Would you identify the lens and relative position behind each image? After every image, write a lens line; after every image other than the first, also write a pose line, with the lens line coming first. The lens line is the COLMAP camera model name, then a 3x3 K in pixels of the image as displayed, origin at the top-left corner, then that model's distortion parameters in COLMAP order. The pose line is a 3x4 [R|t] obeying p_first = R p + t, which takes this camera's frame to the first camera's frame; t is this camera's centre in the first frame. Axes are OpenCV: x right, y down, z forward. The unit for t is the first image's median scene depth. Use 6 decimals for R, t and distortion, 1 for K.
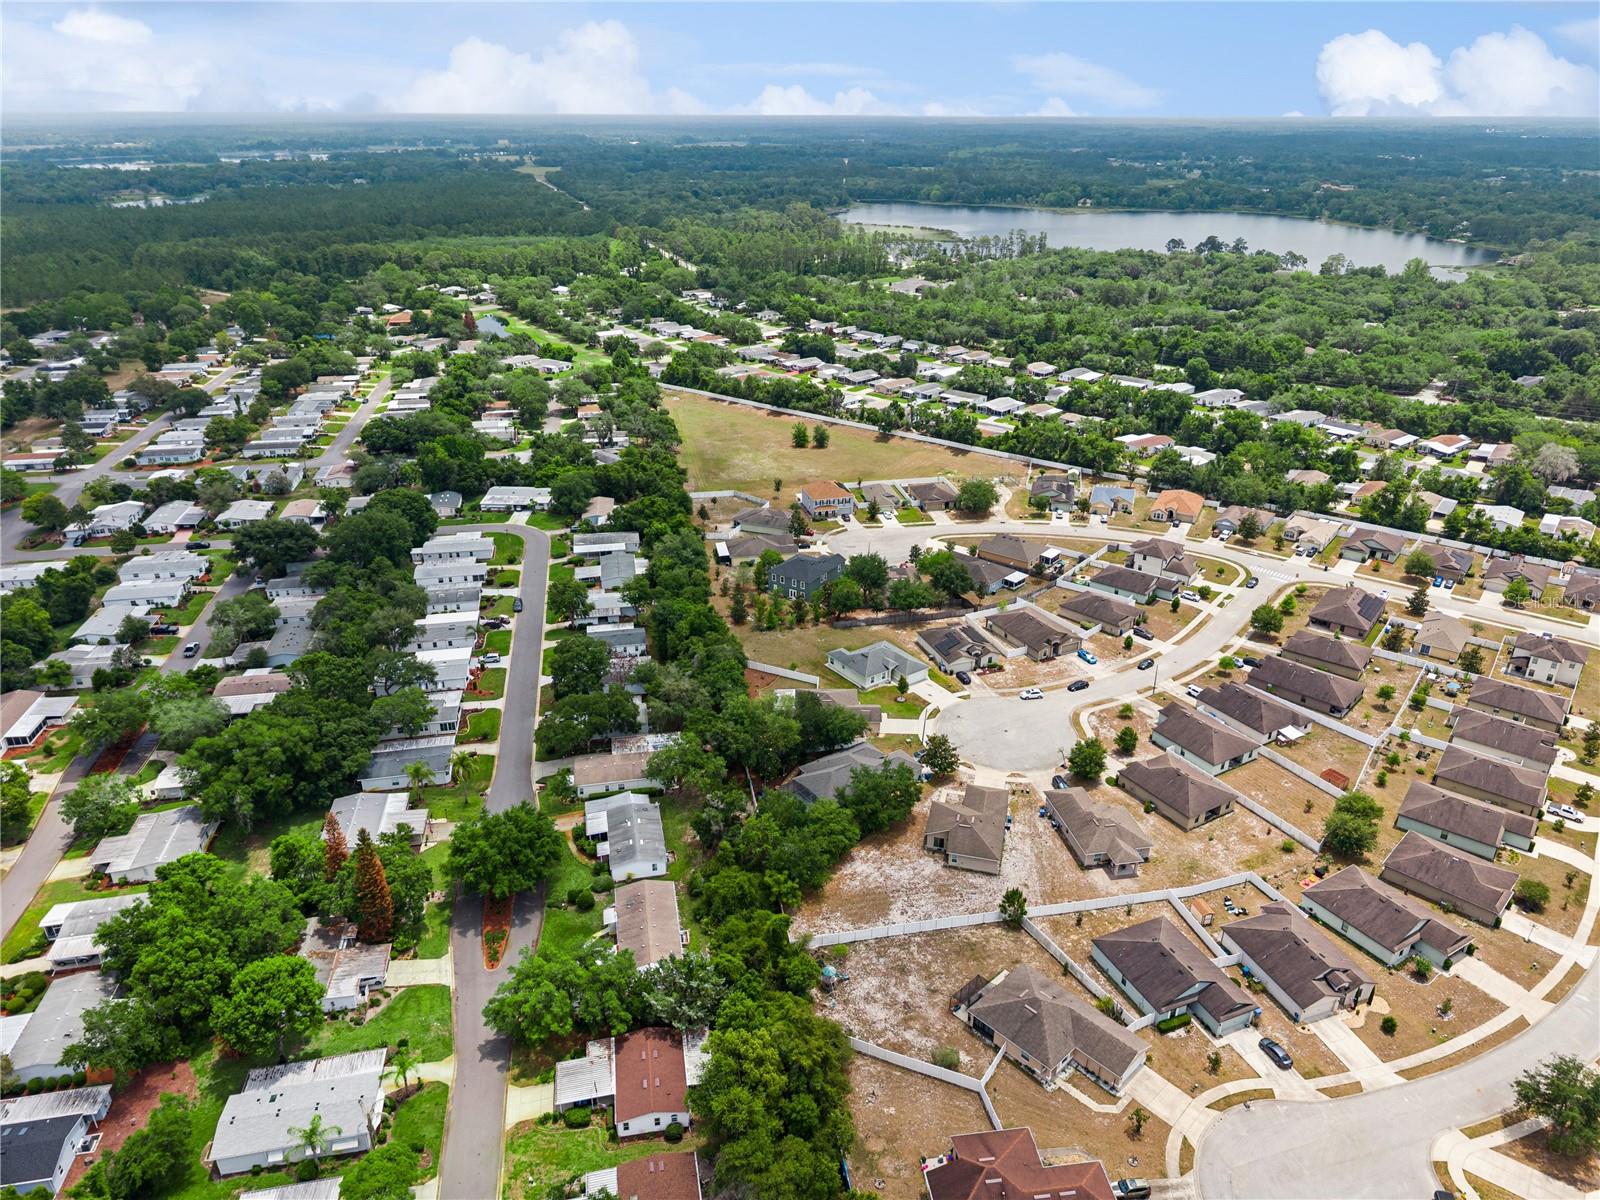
lens RADIAL K [[1079.1, 0, 789.8], [0, 1079.1, 622.7], [0, 0, 1]] dist [-0.000079, -0.000189]
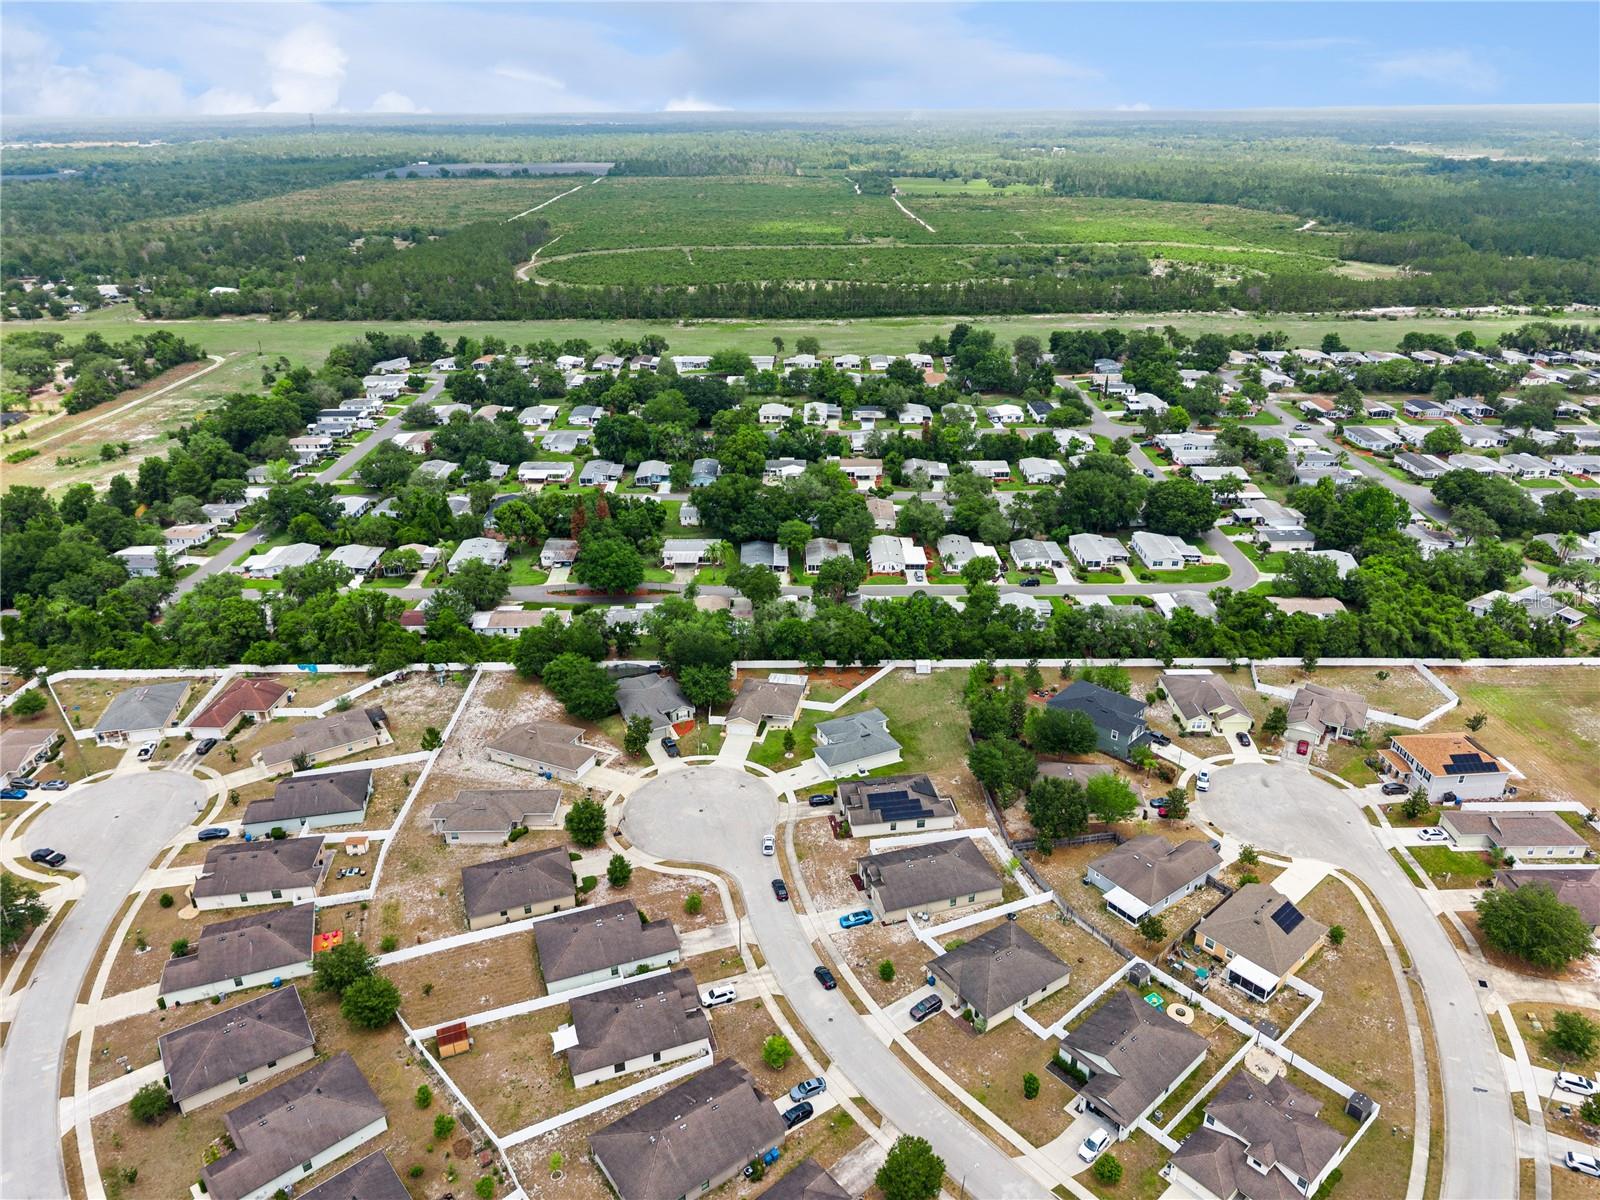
lens RADIAL K [[1079.1, 0, 789.8], [0, 1079.1, 622.7], [0, 0, 1]] dist [-0.000079, -0.000189]
pose [[-0.182653, 0.425896, -0.886143, 1.101270], [-0.423910, 0.779110, 0.461831, -0.558407], [0.887095, 0.460000, 0.038235, 1.167242]]
